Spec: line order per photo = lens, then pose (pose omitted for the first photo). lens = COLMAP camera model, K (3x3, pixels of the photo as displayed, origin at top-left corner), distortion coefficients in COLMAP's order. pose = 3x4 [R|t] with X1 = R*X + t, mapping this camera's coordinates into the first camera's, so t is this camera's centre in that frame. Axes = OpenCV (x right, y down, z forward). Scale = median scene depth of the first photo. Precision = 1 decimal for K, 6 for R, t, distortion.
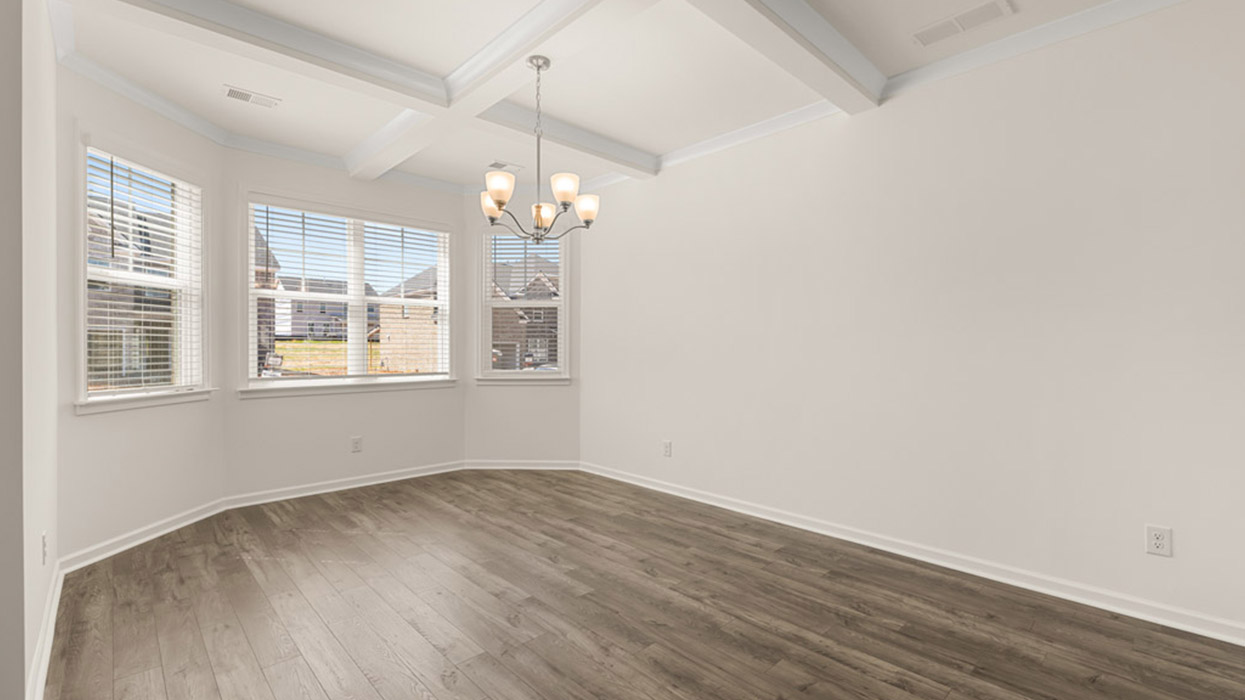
lens RADIAL K [[533.8, 0, 619.8], [0, 533.8, 352.7], [0, 0, 1]] dist [-0.001832, -0.000125]
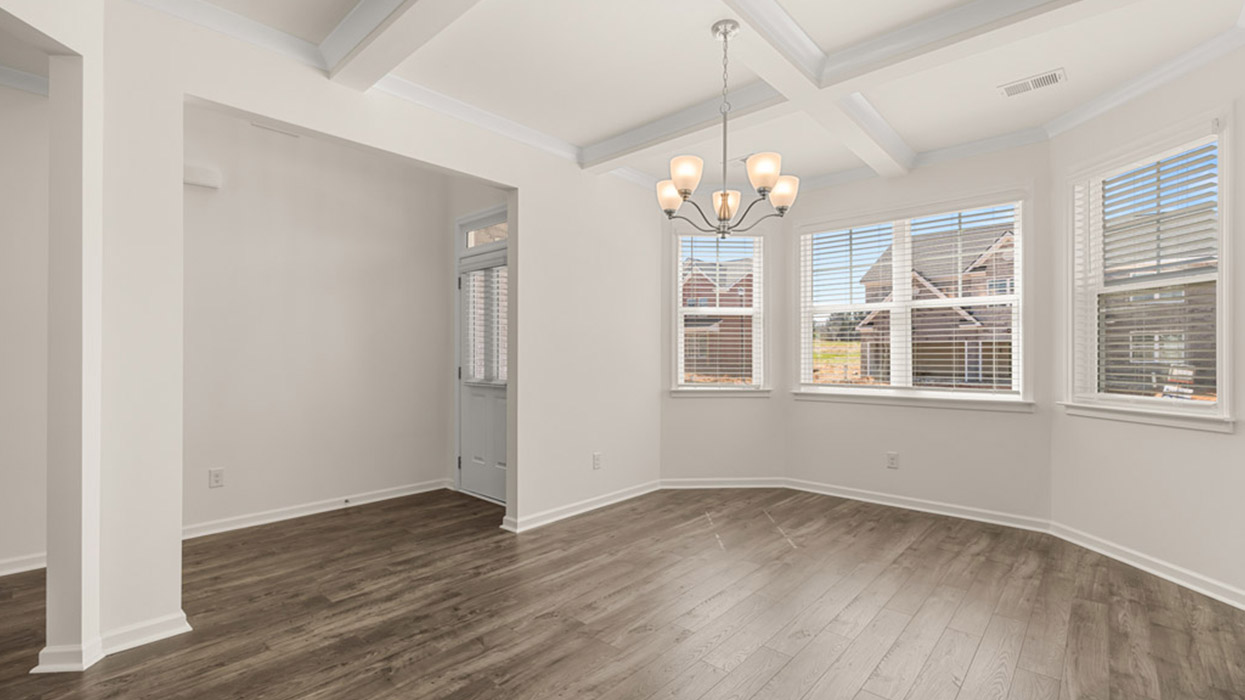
lens RADIAL K [[533.8, 0, 619.8], [0, 533.8, 352.7], [0, 0, 1]] dist [-0.001832, -0.000125]
pose [[0.075116, -0.006586, -0.997153, 0.464112], [-0.011446, 0.999907, -0.007467, -0.005630], [0.997109, 0.011975, 0.075033, 0.509614]]
